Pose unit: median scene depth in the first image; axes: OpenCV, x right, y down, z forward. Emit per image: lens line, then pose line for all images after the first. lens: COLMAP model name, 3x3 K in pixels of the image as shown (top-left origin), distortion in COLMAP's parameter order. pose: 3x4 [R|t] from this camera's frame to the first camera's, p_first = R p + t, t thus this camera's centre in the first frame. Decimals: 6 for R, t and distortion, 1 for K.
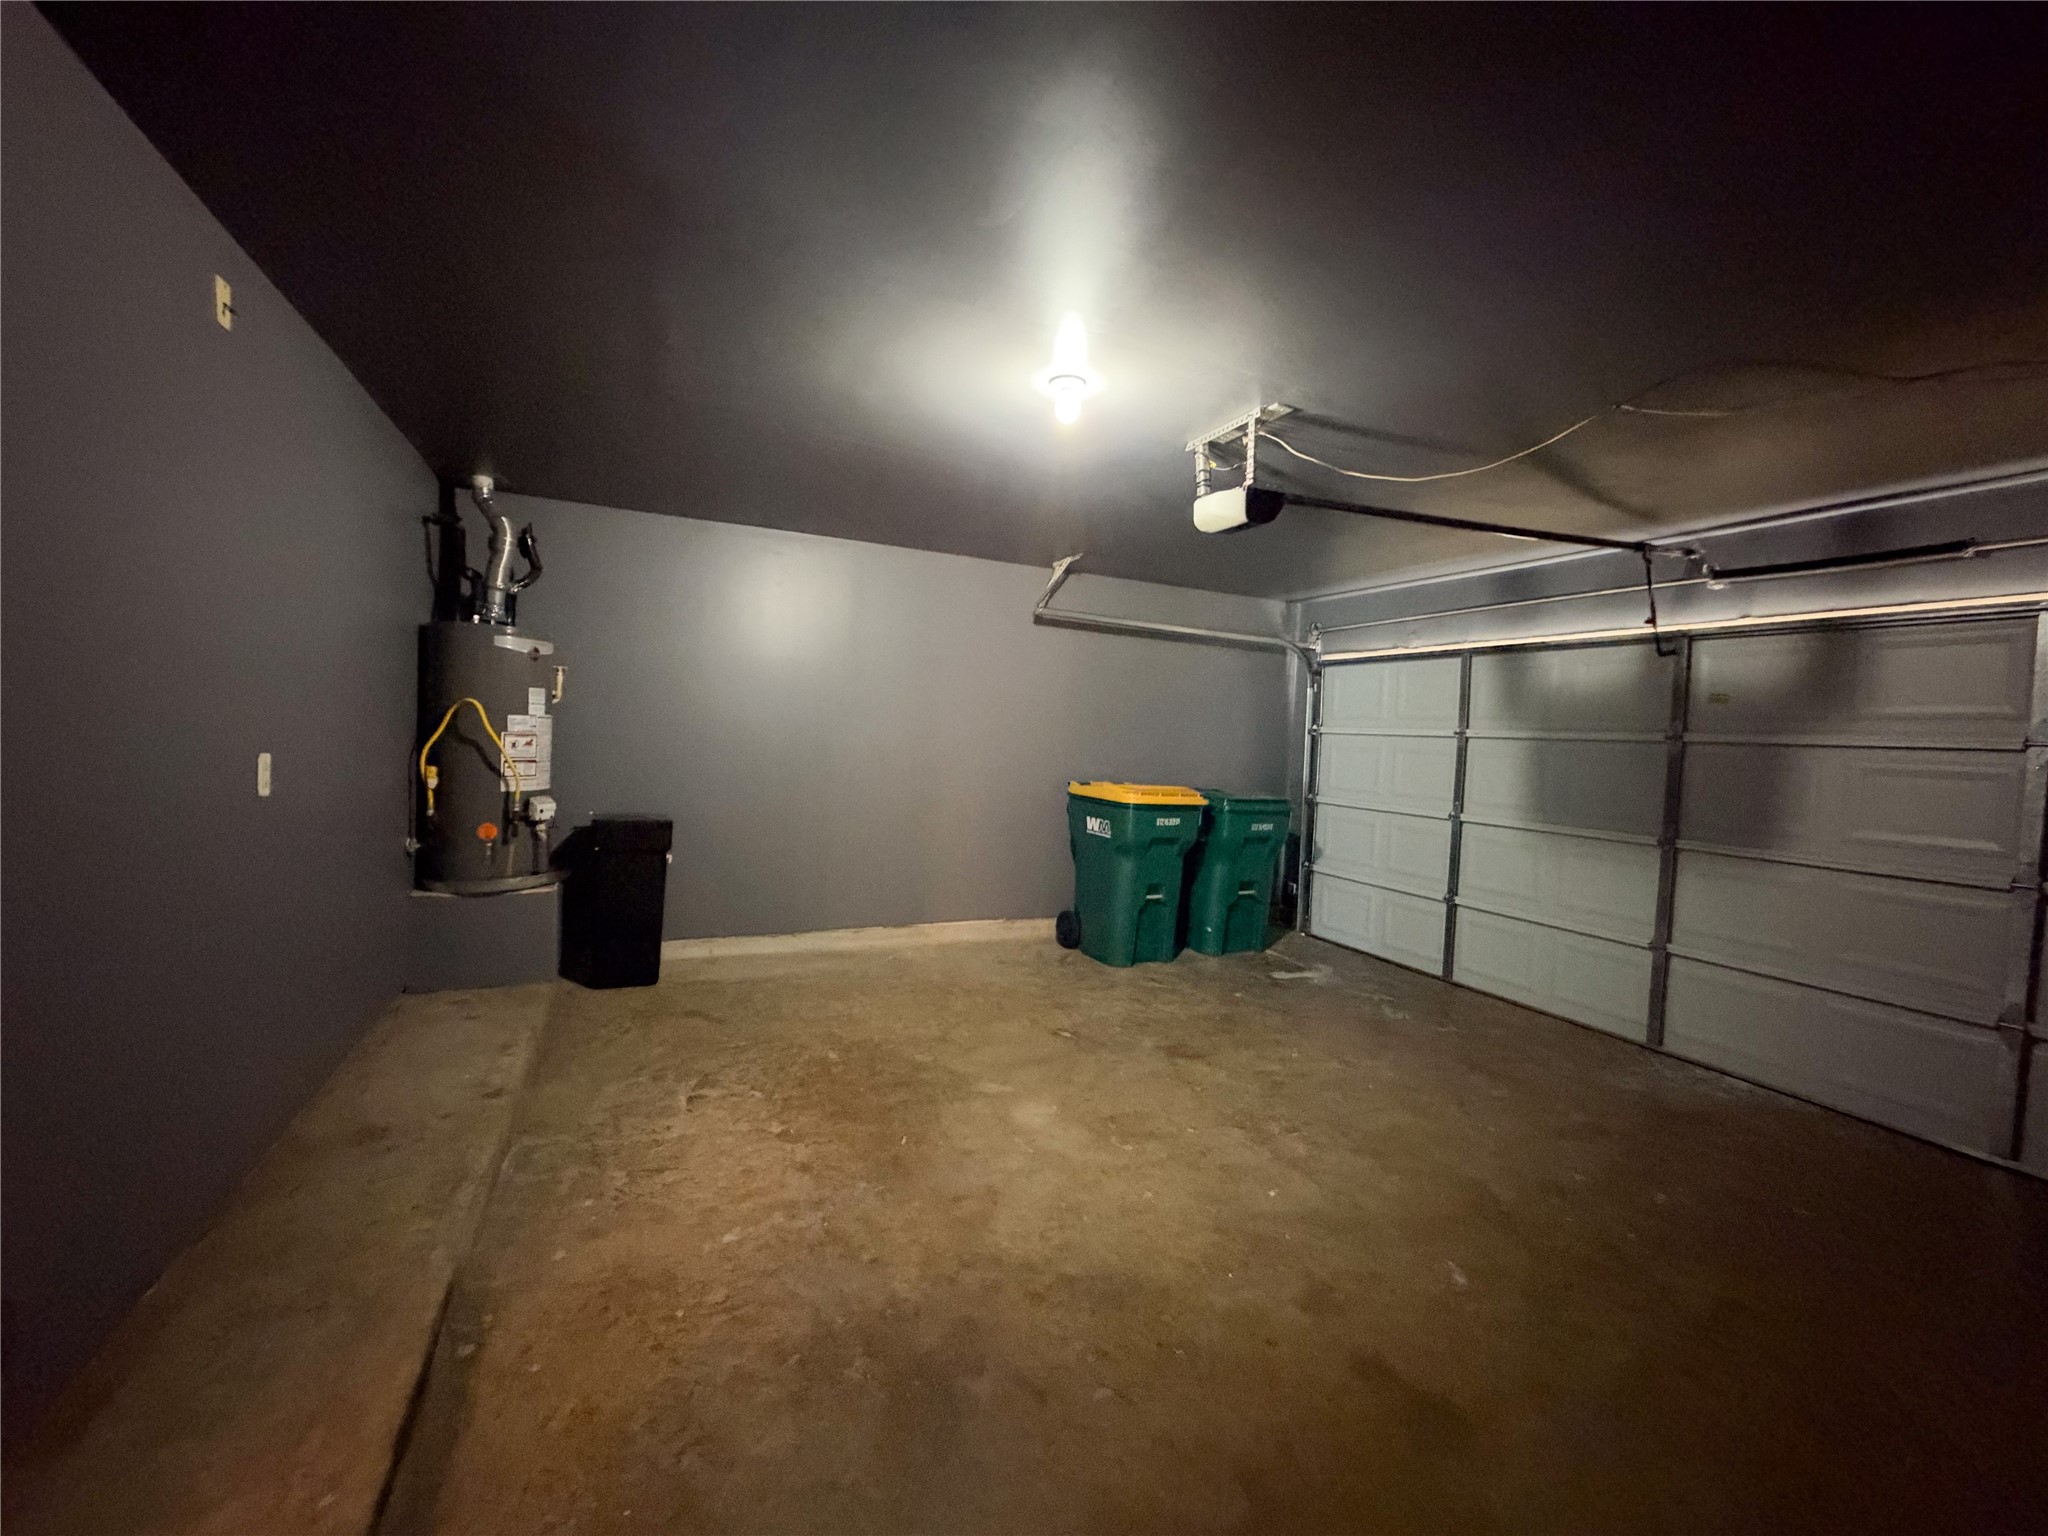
lens RADIAL K [[813.2, 0, 1012.5], [0, 813.2, 763.6], [0, 0, 1]] dist [0.001550, -0.000020]
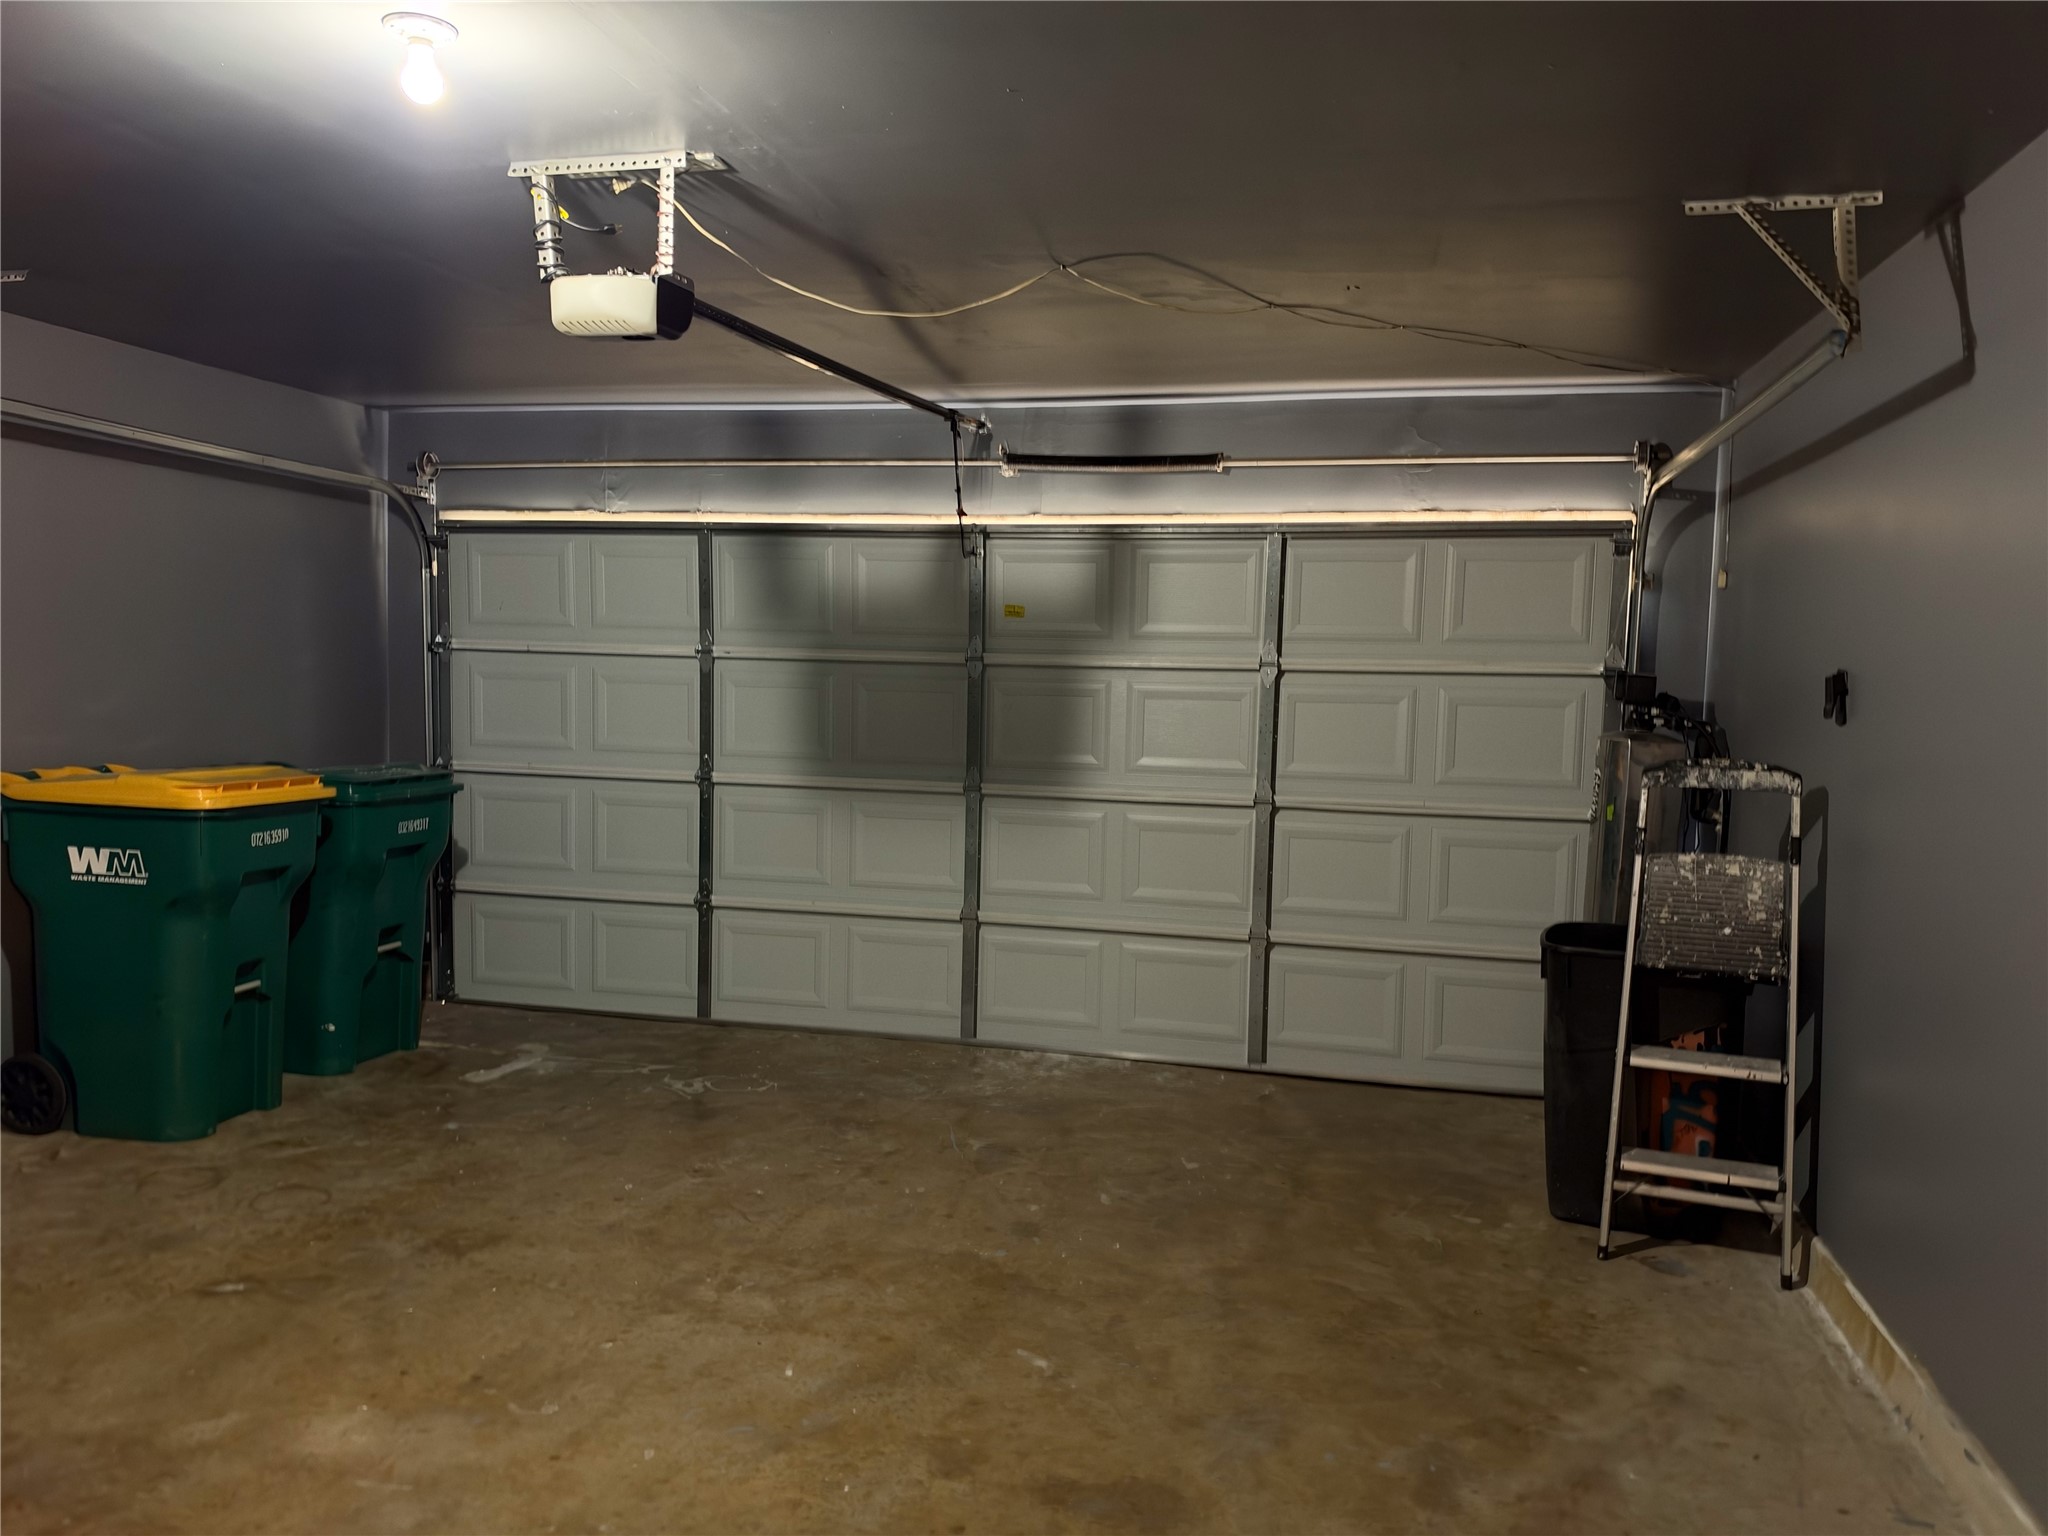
lens RADIAL K [[1463.5, 0, 1010.9], [0, 1463.5, 773.4], [0, 0, 1]] dist [0.104215, -0.200551]
pose [[0.621184, -0.086827, 0.778840, -0.269895], [0.033655, 0.995882, 0.084181, -0.034832], [-0.782942, -0.026080, 0.621548, 0.061265]]
